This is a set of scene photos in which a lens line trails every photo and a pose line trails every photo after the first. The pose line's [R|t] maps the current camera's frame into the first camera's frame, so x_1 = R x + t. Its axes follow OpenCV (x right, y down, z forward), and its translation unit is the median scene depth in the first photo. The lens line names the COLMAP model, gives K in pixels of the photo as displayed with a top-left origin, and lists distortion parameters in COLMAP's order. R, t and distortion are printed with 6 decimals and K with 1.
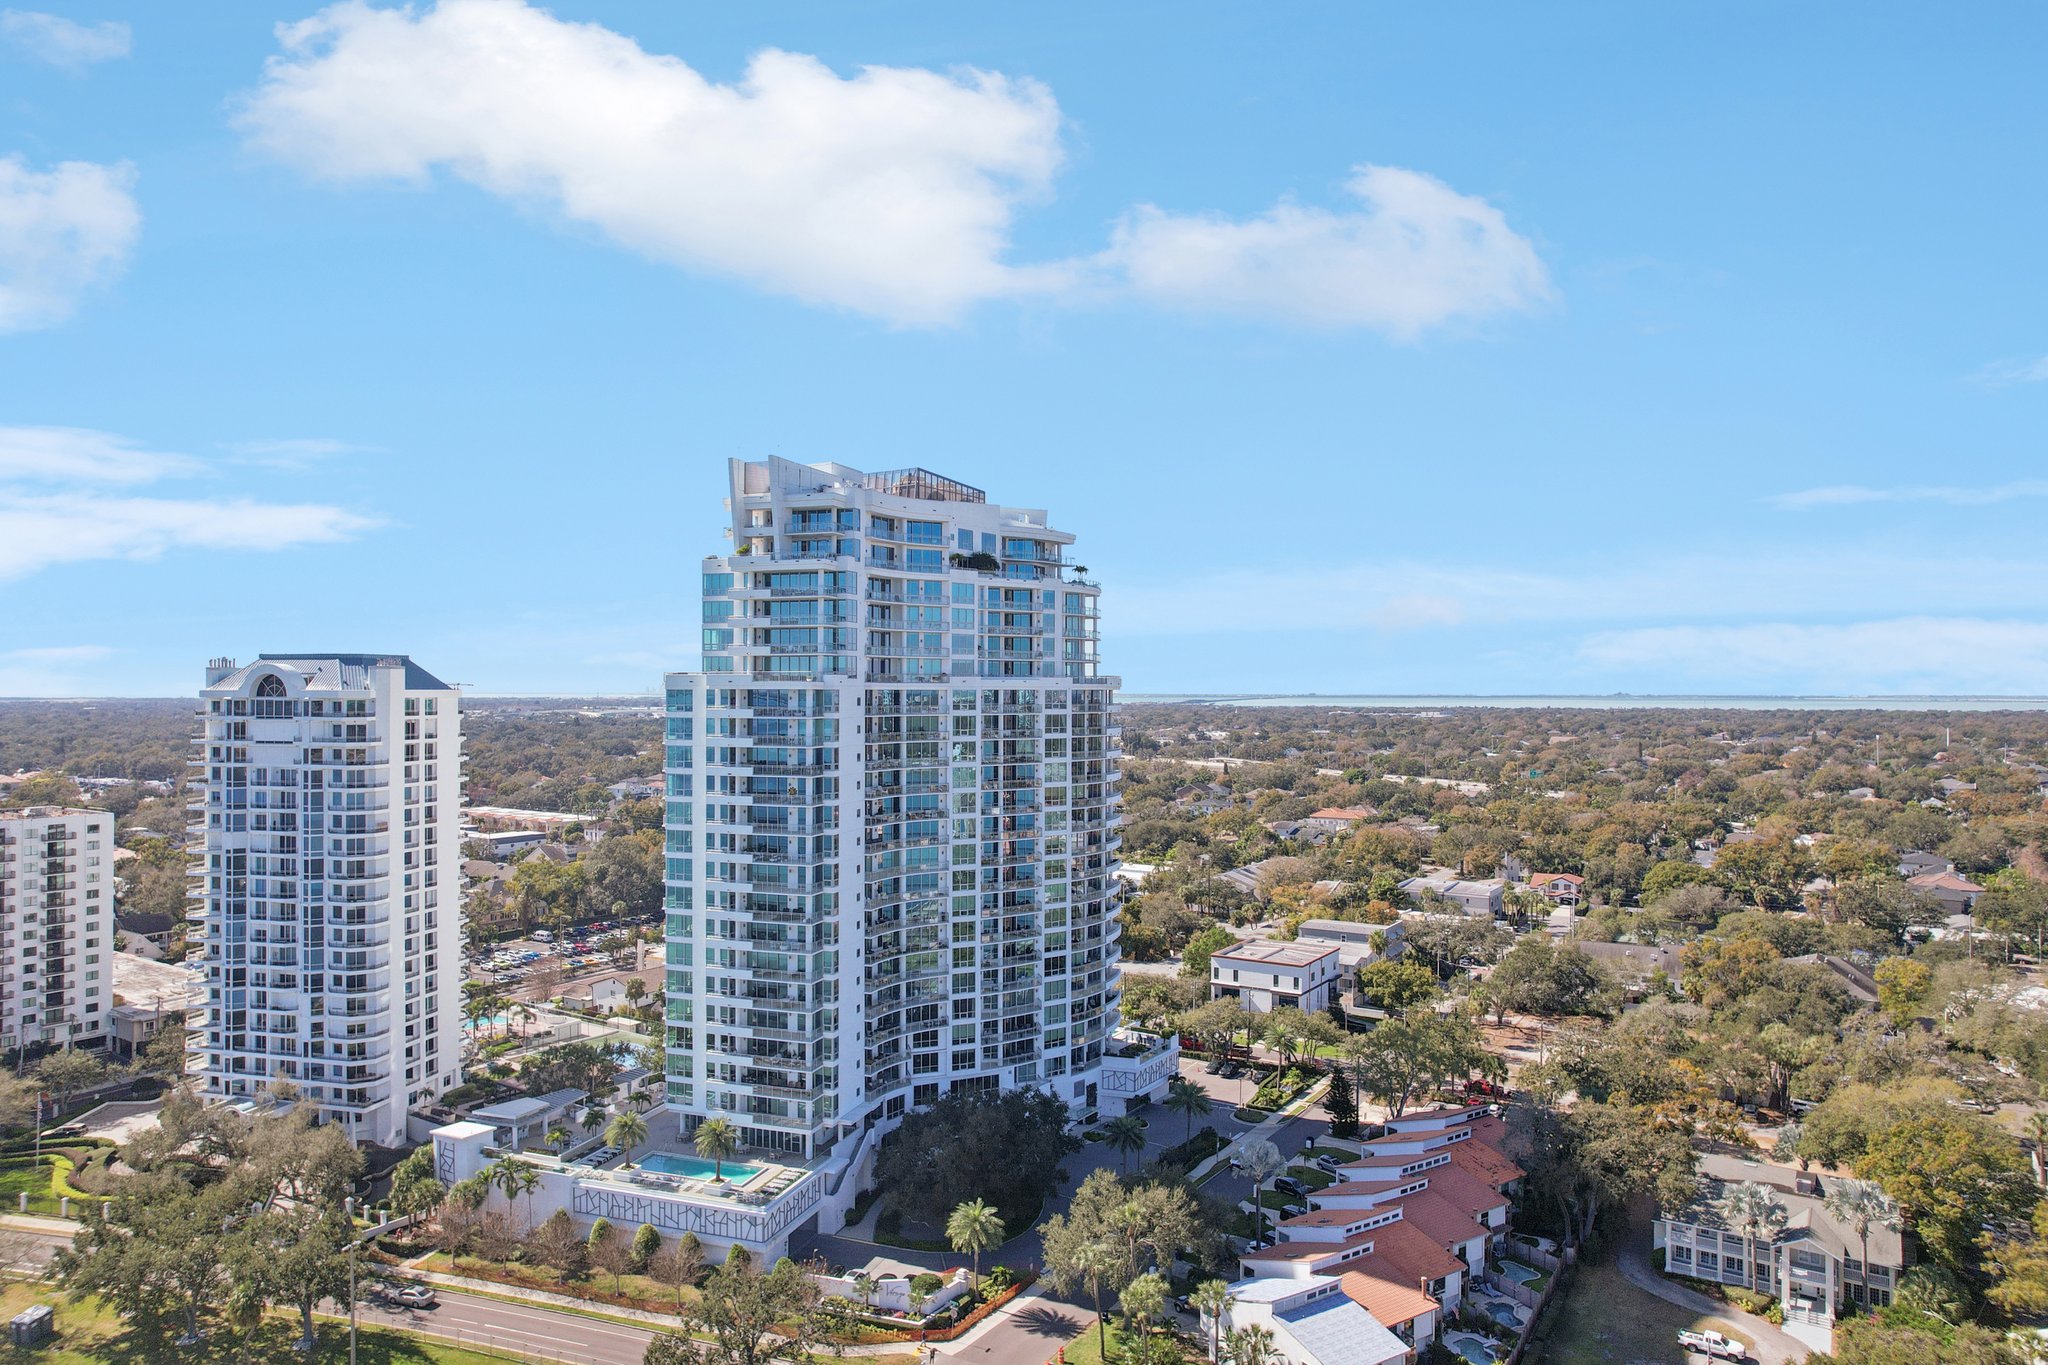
lens RADIAL K [[1321.8, 0, 949.2], [0, 1321.8, 696.3], [0, 0, 1]] dist [-0.006289, 0.029529]
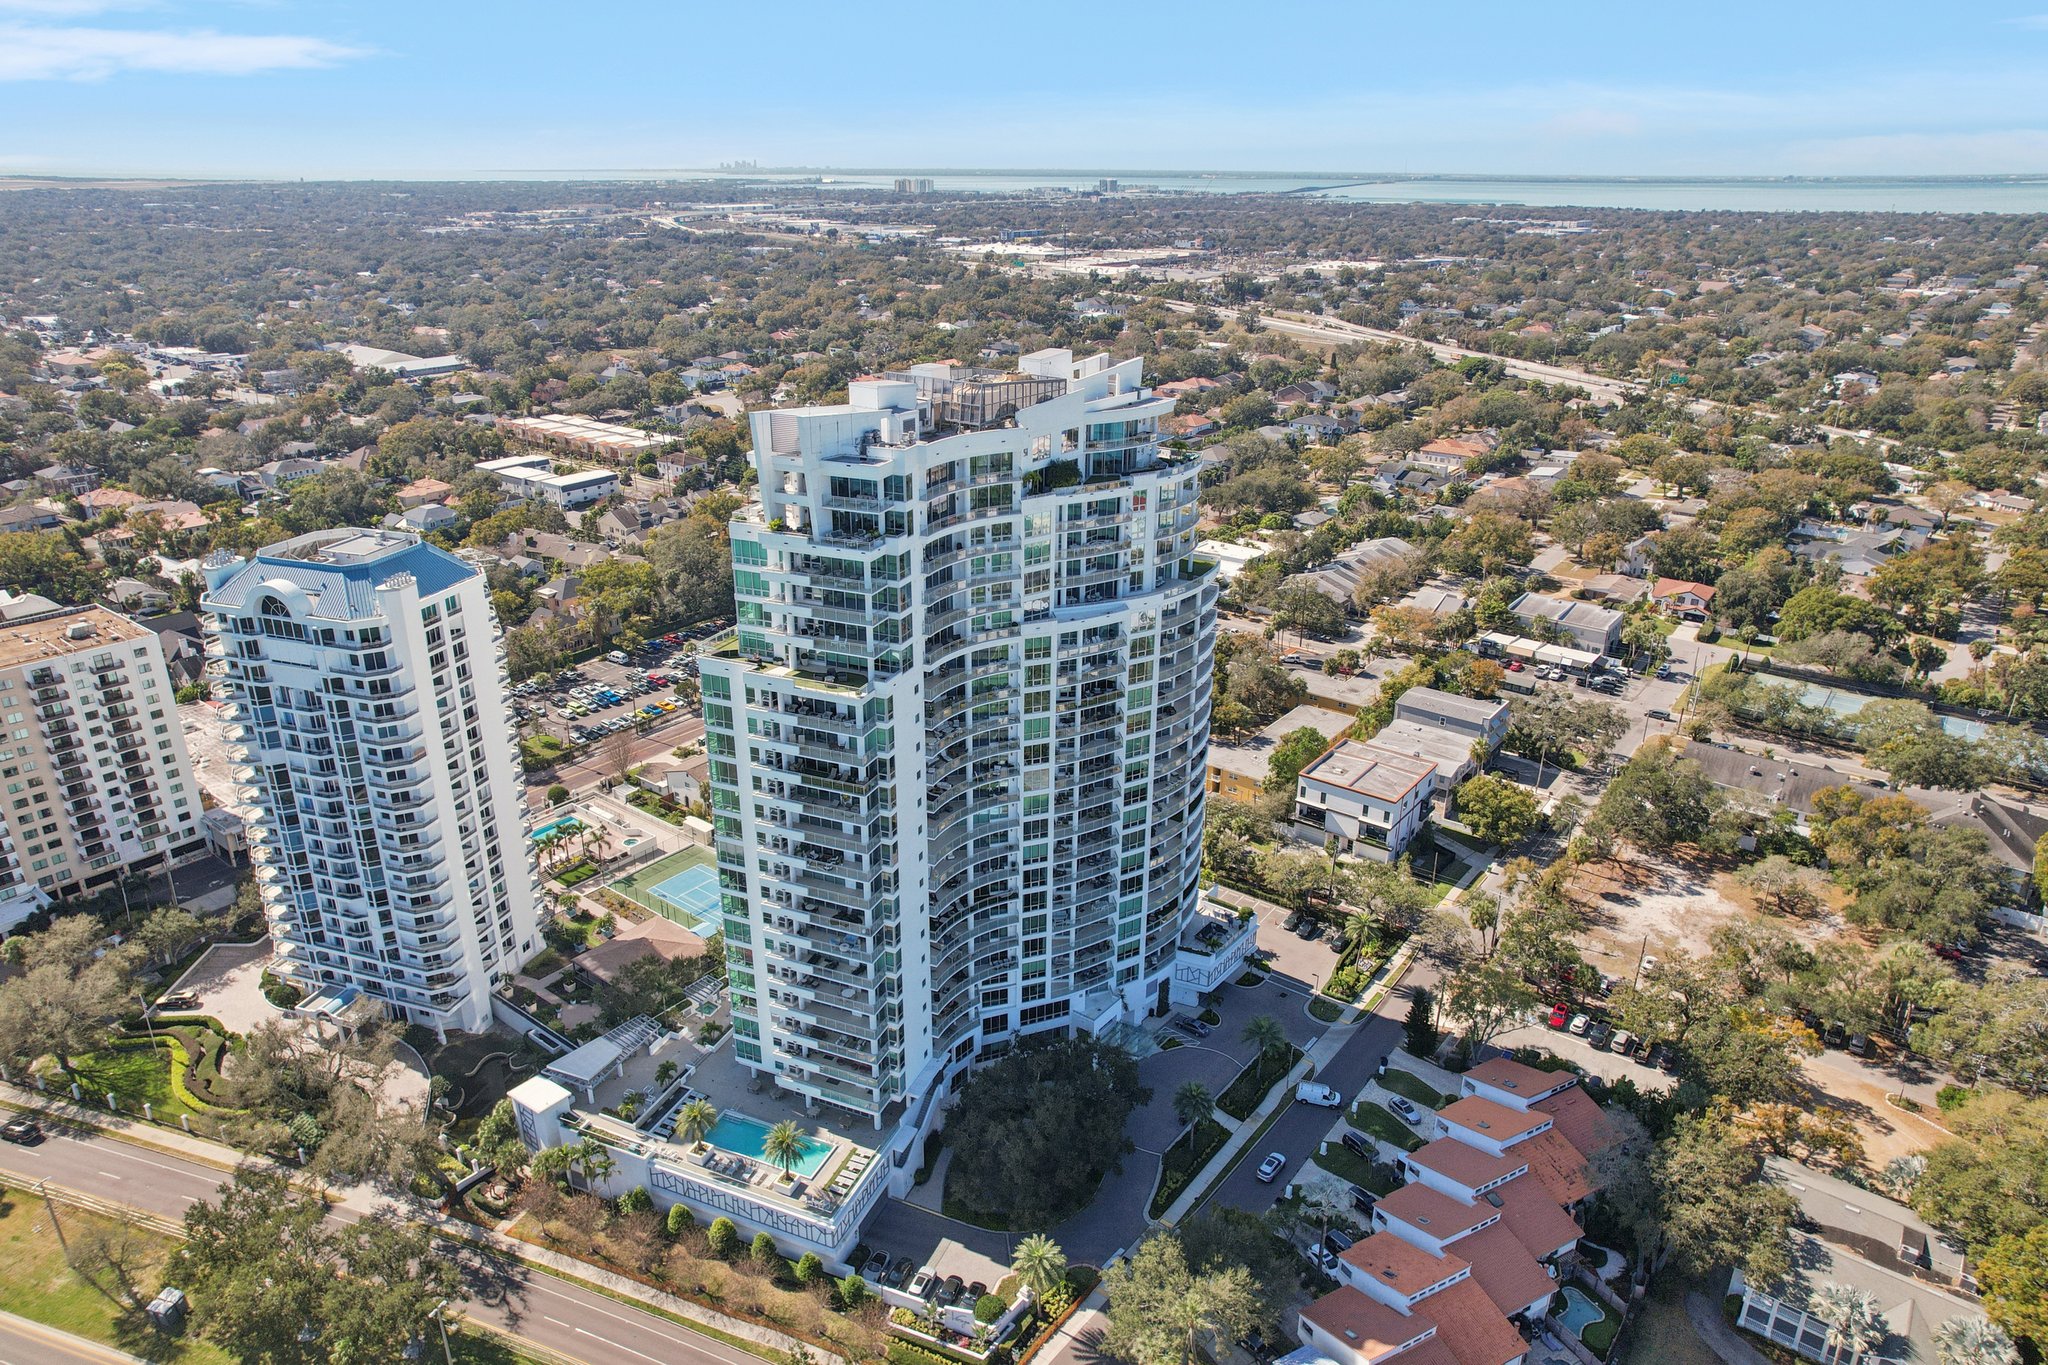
lens RADIAL K [[1321.8, 0, 946.8], [0, 1321.8, 756.9], [0, 0, 1]] dist [-0.006289, 0.029529]
pose [[0.997961, 0.010656, -0.062938, 0.006242], [0.013850, 0.926331, 0.376455, -0.248763], [0.062313, -0.376559, 0.924295, 0.149847]]
